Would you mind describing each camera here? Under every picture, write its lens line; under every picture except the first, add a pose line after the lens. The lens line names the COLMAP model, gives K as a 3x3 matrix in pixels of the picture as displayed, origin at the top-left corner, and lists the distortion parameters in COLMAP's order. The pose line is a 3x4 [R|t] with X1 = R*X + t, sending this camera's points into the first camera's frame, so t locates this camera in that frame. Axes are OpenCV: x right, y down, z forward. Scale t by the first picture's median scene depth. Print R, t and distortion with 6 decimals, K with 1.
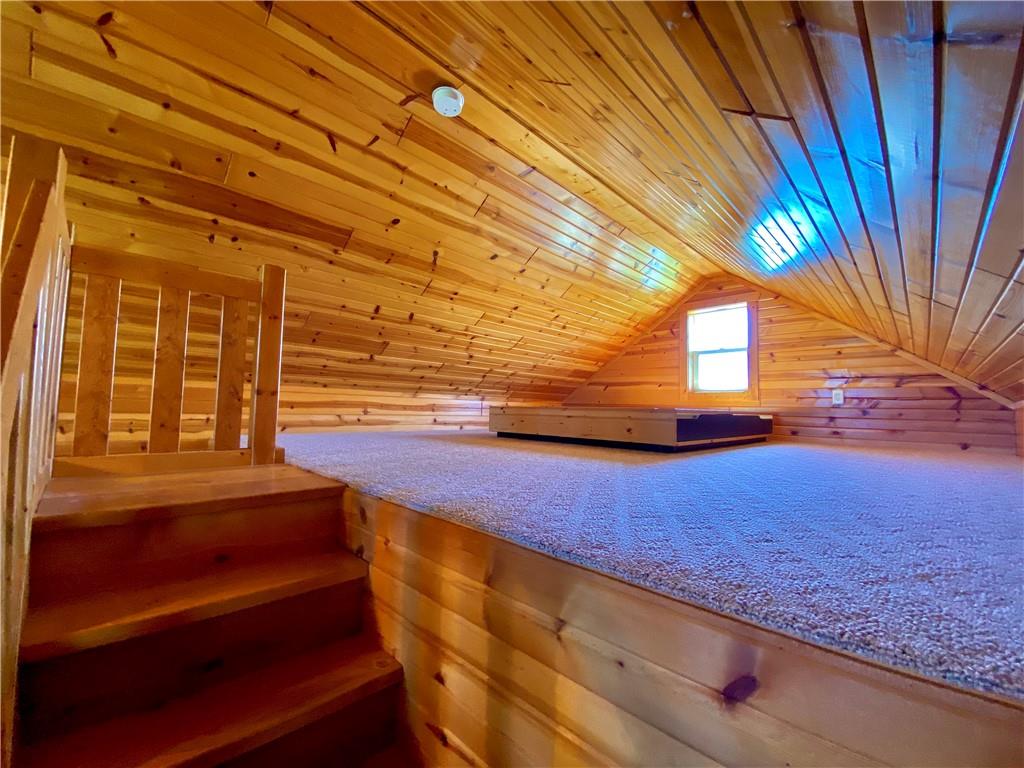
lens RADIAL K [[413.9, 0, 512.1], [0, 413.9, 394.2], [0, 0, 1]] dist [0.028495, -0.025920]
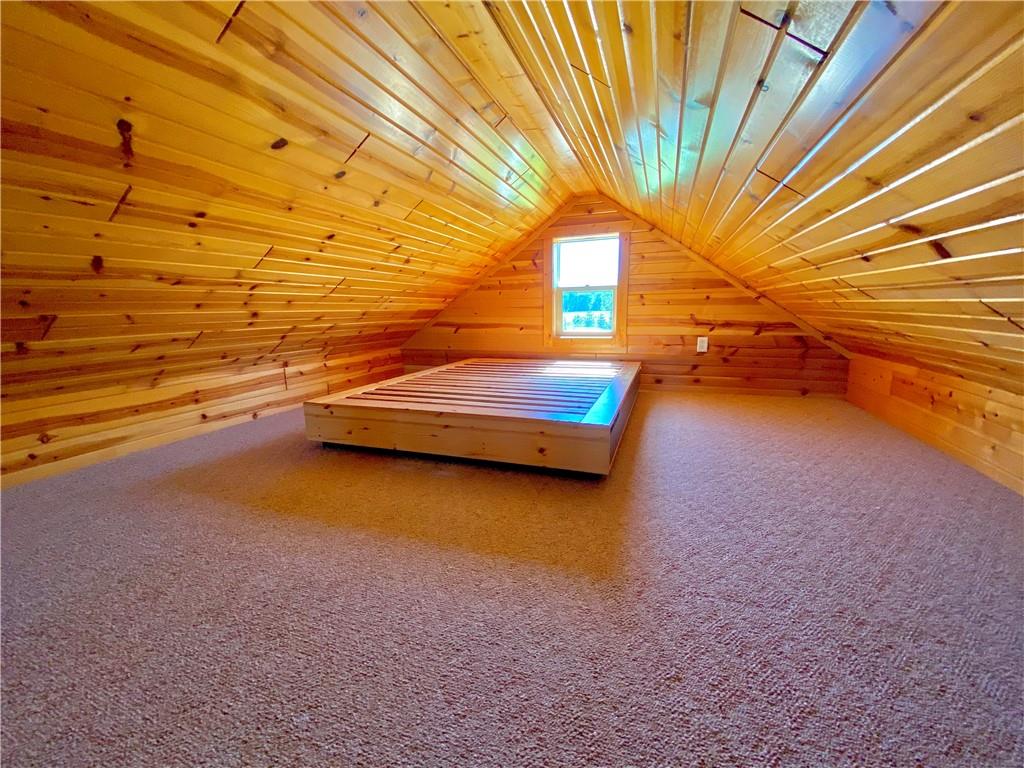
lens RADIAL K [[412.9, 0, 512.0], [0, 412.9, 384.0], [0, 0, 1]] dist [0.021917, -0.025514]
pose [[0.905975, -0.112294, 0.408165, -0.019990], [0.020227, 0.974558, 0.223222, -0.120342], [-0.422847, -0.193978, 0.885197, 0.300903]]
